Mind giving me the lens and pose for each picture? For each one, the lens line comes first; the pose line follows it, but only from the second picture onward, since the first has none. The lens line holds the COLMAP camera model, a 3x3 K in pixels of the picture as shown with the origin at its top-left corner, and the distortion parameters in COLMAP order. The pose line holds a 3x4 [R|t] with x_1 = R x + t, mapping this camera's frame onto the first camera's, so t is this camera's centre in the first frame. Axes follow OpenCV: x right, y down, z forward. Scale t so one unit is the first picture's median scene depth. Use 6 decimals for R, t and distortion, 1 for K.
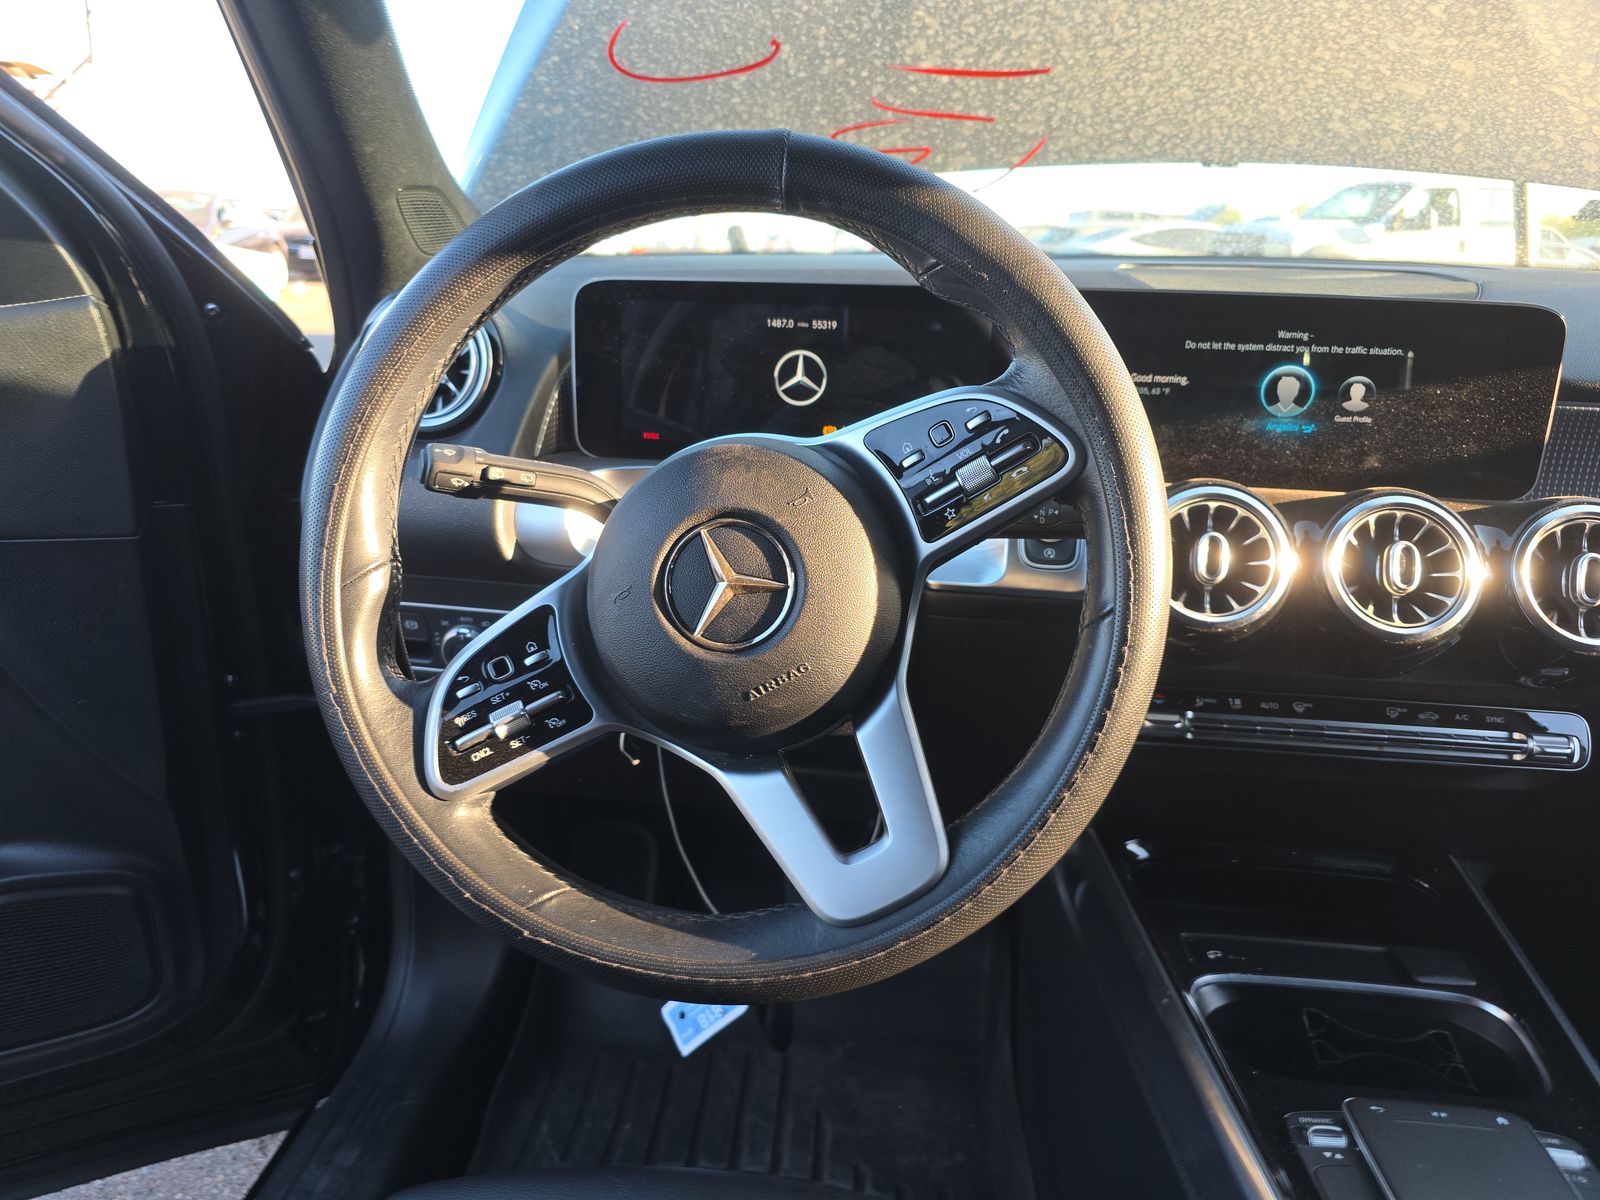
lens RADIAL K [[1067.5, 0, 751.5], [0, 1067.5, 633.0], [0, 0, 1]] dist [0.044979, -0.045768]
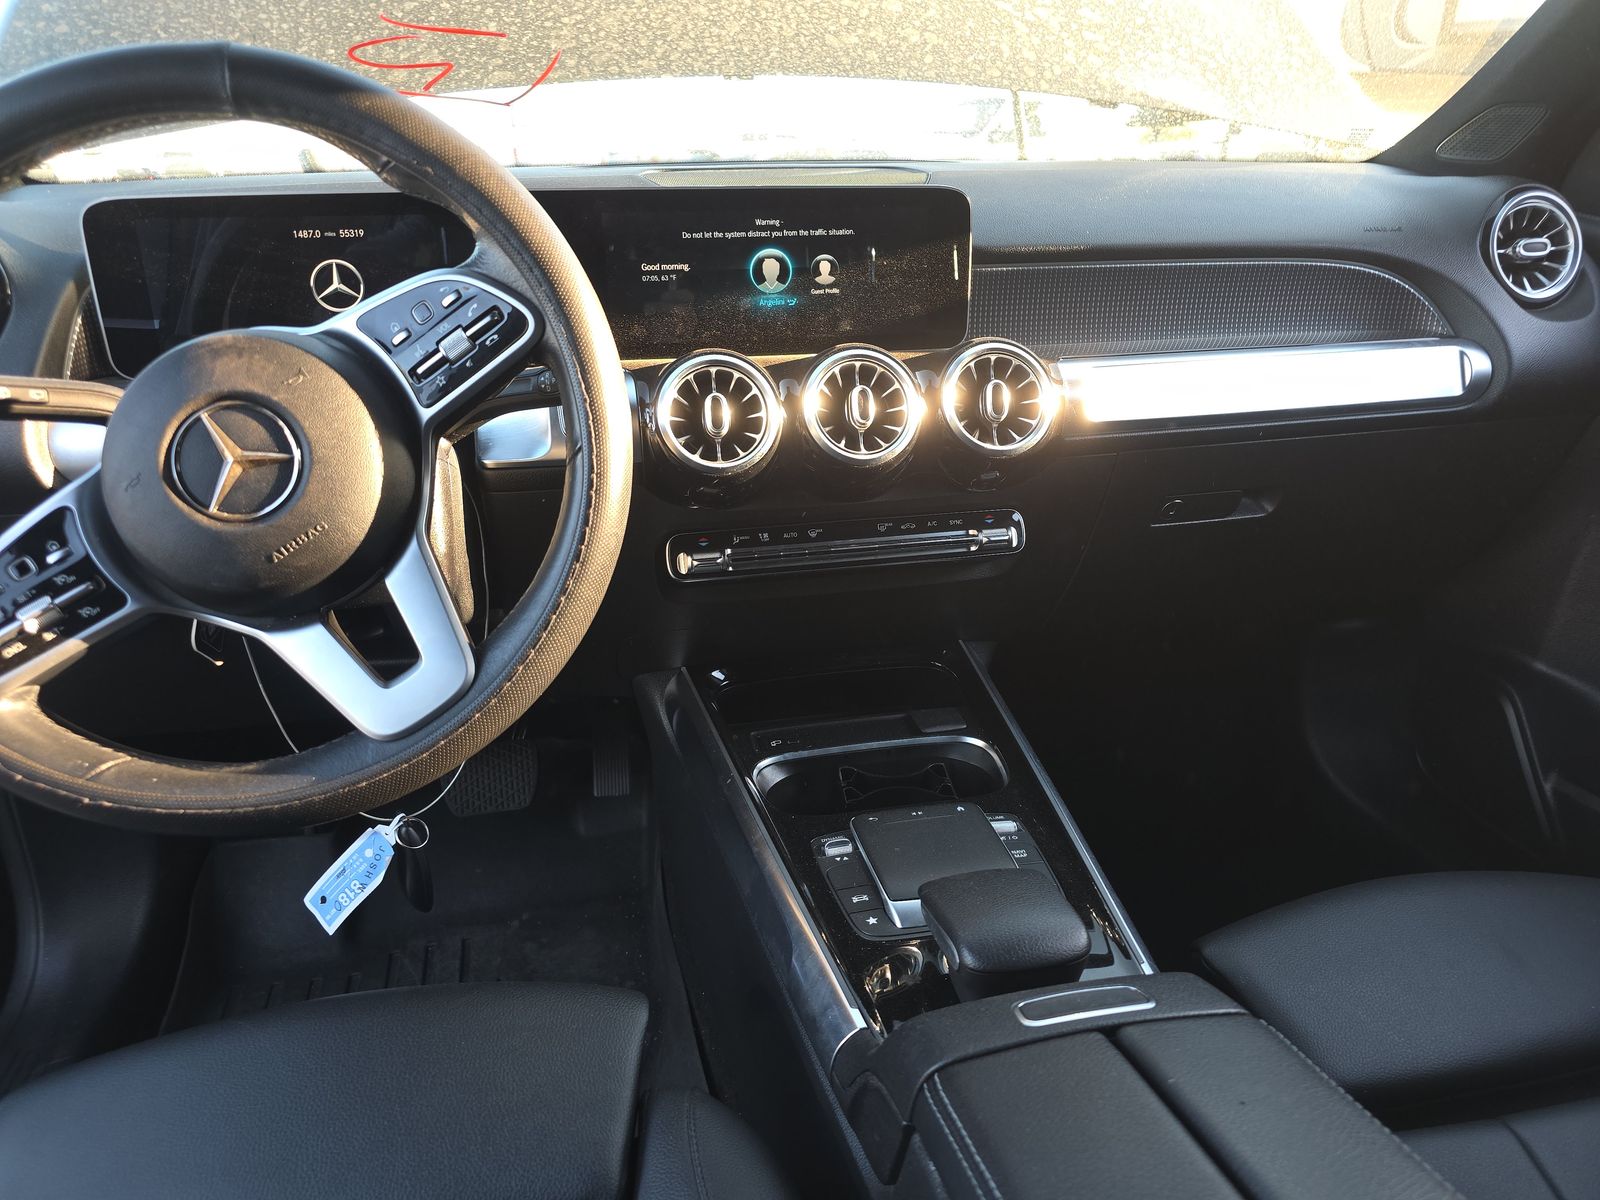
lens RADIAL K [[1067.5, 0, 759.9], [0, 1067.5, 628.1], [0, 0, 1]] dist [0.044979, -0.045768]
pose [[0.949694, -0.155113, 0.272068, 0.115187], [0.139901, 0.987353, 0.074571, 0.083353], [-0.280194, -0.032757, 0.959384, -0.161384]]
